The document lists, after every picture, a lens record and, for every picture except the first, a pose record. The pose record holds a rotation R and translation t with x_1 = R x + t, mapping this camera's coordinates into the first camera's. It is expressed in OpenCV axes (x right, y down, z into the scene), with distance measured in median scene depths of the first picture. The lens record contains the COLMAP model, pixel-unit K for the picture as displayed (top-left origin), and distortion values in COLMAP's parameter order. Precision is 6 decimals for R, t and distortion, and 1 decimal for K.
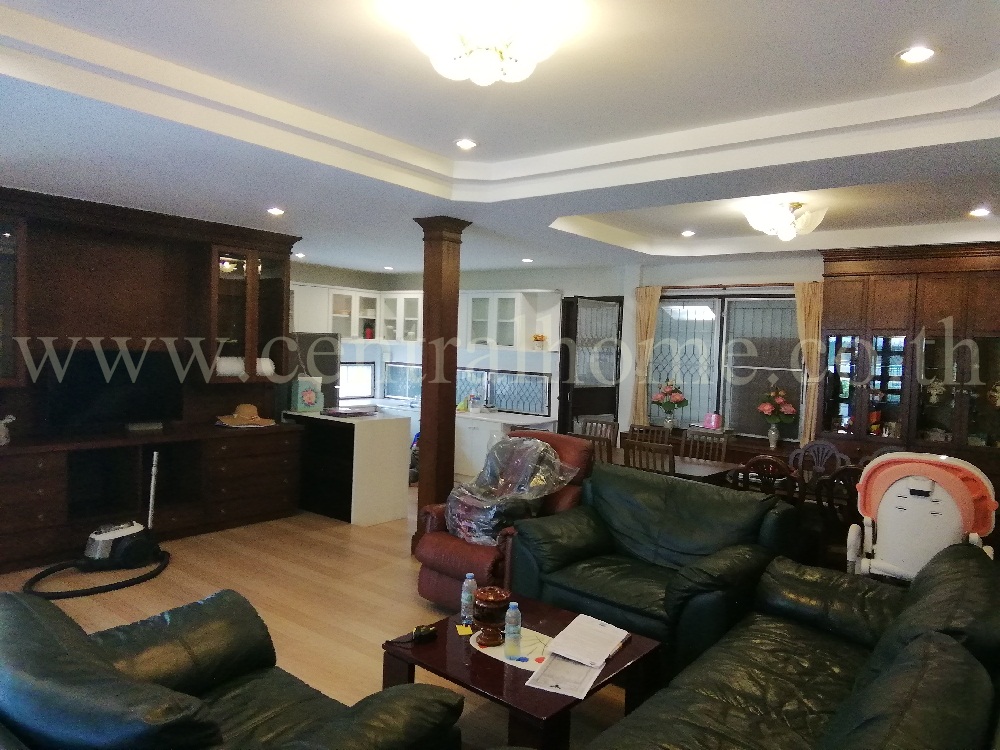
lens RADIAL K [[694.8, 0, 500.0], [0, 694.8, 375.0], [0, 0, 1]] dist [0.036494, -0.001702]
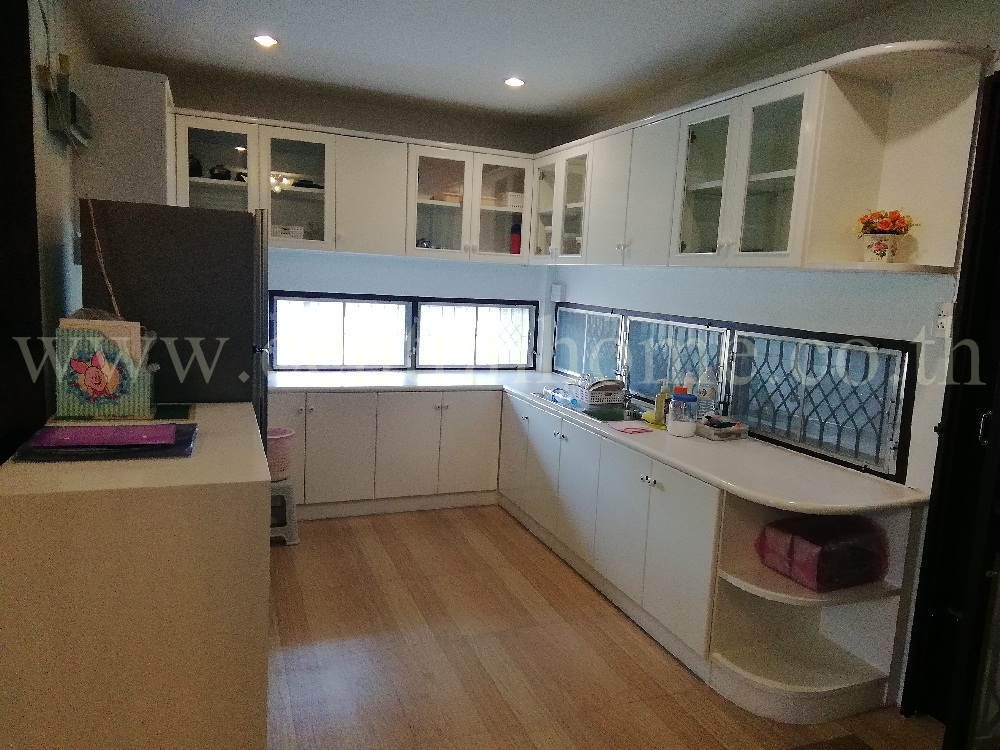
lens RADIAL K [[694.8, 0, 500.0], [0, 694.8, 375.0], [0, 0, 1]] dist [0.036494, -0.001702]
pose [[0.871180, 0.075514, -0.485122, 0.064878], [-0.041488, 0.995889, 0.080516, -0.005701], [0.489208, -0.050017, 0.870732, 0.648917]]
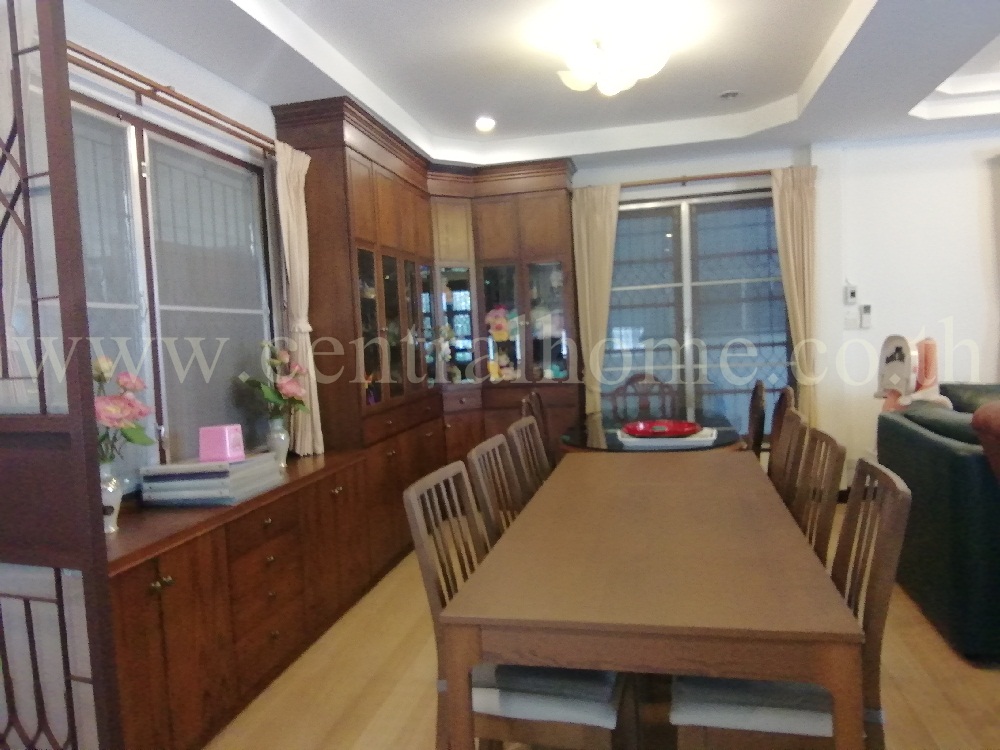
lens RADIAL K [[694.8, 0, 500.0], [0, 694.8, 375.0], [0, 0, 1]] dist [0.036494, -0.001702]
pose [[-0.445706, -0.069839, 0.892451, -0.101787], [0.067719, 0.991465, 0.111407, -0.004688], [-0.892614, 0.110091, -0.437173, 0.861235]]
